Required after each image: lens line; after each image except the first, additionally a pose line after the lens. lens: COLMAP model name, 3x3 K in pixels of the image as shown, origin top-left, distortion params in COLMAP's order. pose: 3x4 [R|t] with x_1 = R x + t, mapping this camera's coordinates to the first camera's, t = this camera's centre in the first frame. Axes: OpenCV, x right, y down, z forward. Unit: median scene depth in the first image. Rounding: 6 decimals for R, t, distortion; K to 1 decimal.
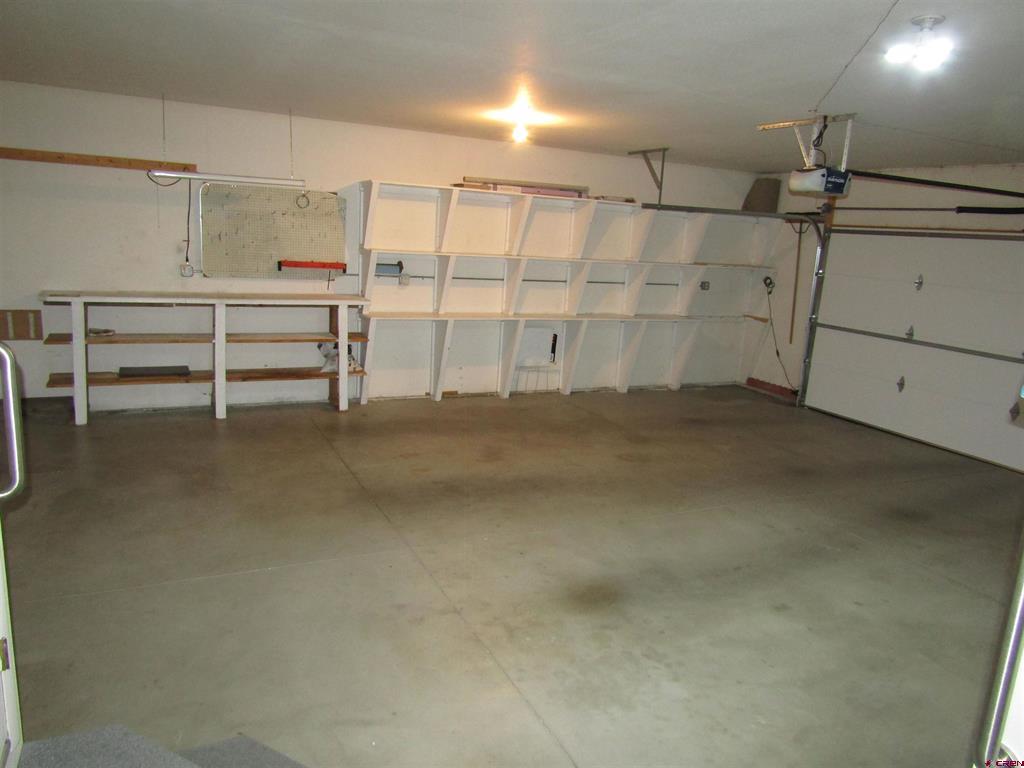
lens RADIAL K [[739.9, 0, 508.5], [0, 739.9, 383.5], [0, 0, 1]] dist [-0.002578, 0.002466]
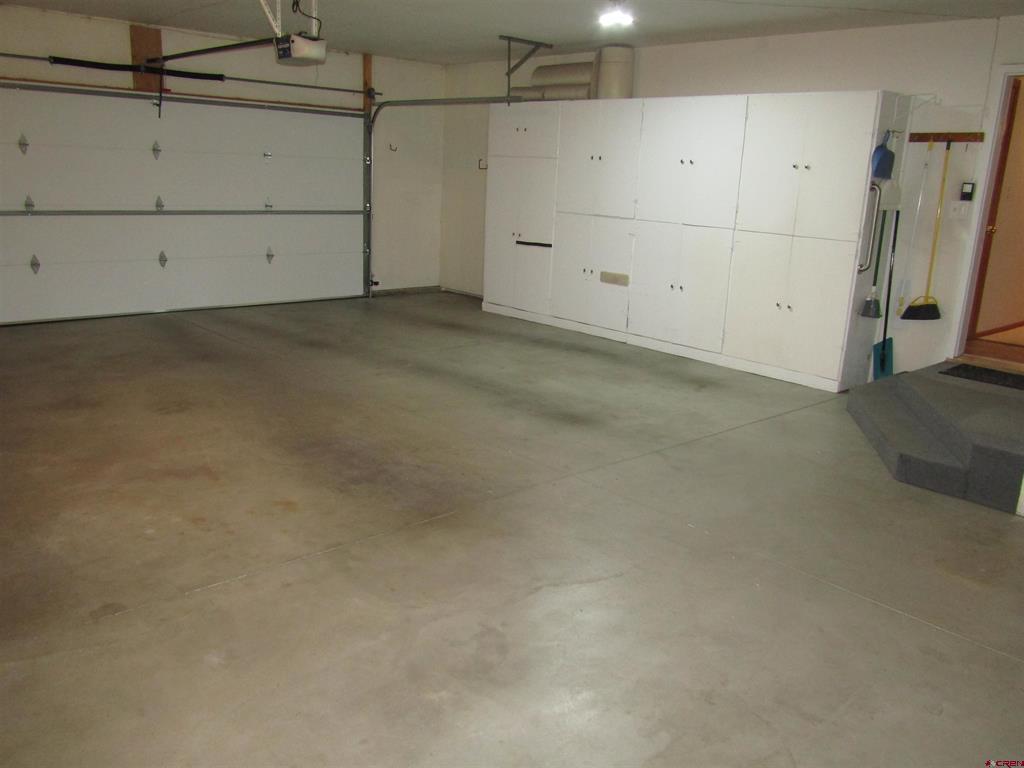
lens RADIAL K [[802.6, 0, 509.2], [0, 802.6, 382.2], [0, 0, 1]] dist [0.014416, 0.013813]
pose [[-0.251006, -0.327607, 0.910862, -0.696960], [0.142151, 0.918310, 0.369459, -0.188221], [-0.957491, 0.222217, -0.183932, 0.864839]]
